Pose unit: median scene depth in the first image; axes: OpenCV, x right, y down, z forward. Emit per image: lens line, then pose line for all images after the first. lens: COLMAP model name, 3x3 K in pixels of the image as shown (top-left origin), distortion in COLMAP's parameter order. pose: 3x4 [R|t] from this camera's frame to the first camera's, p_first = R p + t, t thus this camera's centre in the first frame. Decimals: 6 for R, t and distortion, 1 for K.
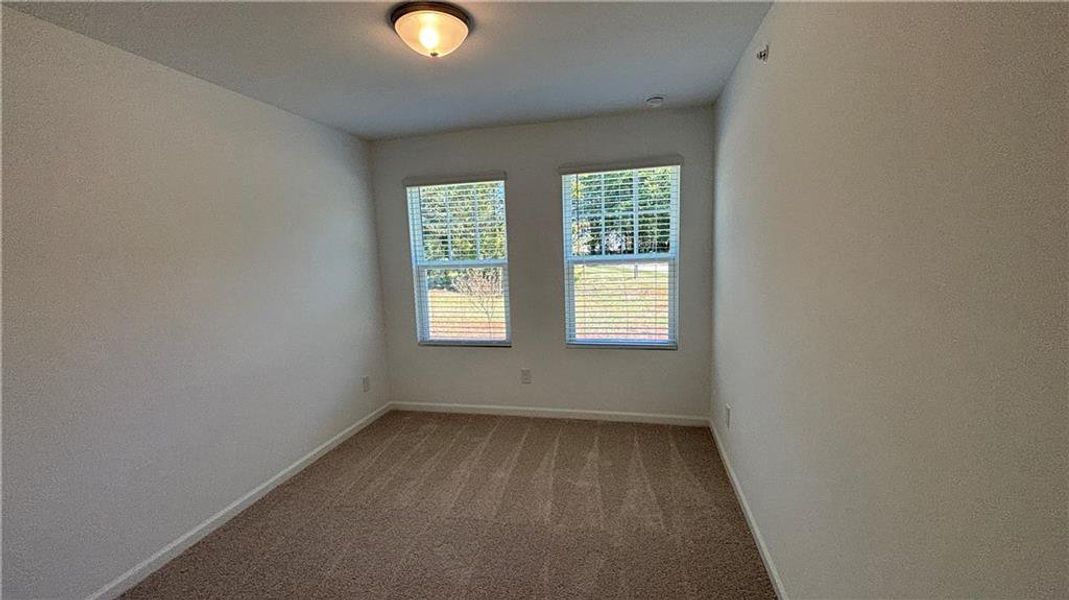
lens RADIAL K [[432.2, 0, 534.5], [0, 432.2, 300.0], [0, 0, 1]] dist [0.103878, -0.000017]
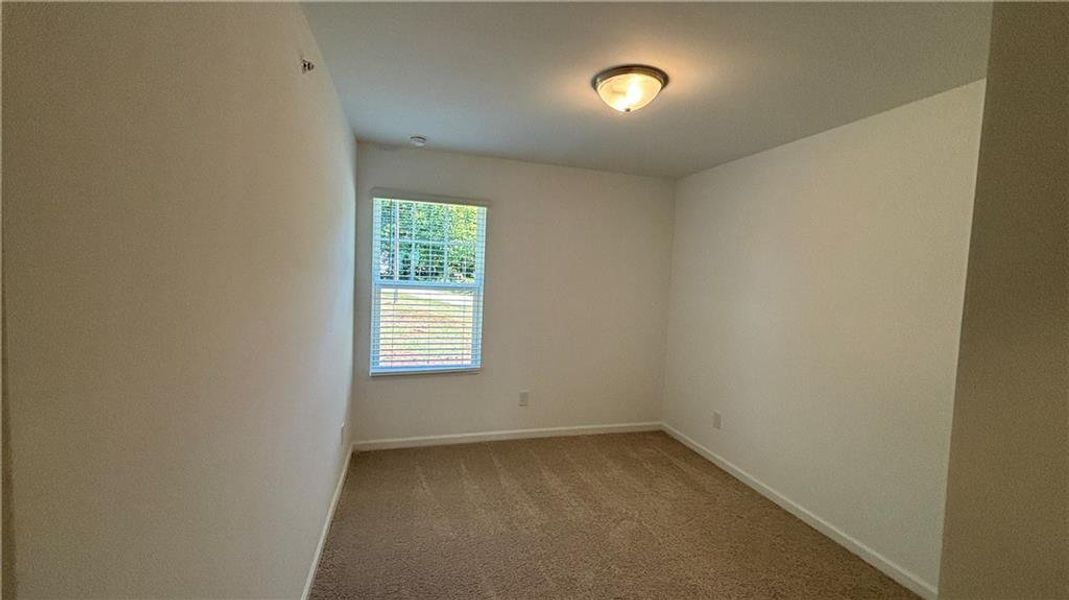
lens RADIAL K [[422.9, 0, 534.5], [0, 422.9, 300.0], [0, 0, 1]] dist [-0.027967, -0.000038]
pose [[0.861324, 0.050738, 0.505517, -0.456661], [-0.018075, 0.997431, -0.069314, 0.007100], [-0.507735, 0.050565, 0.860028, 0.107032]]
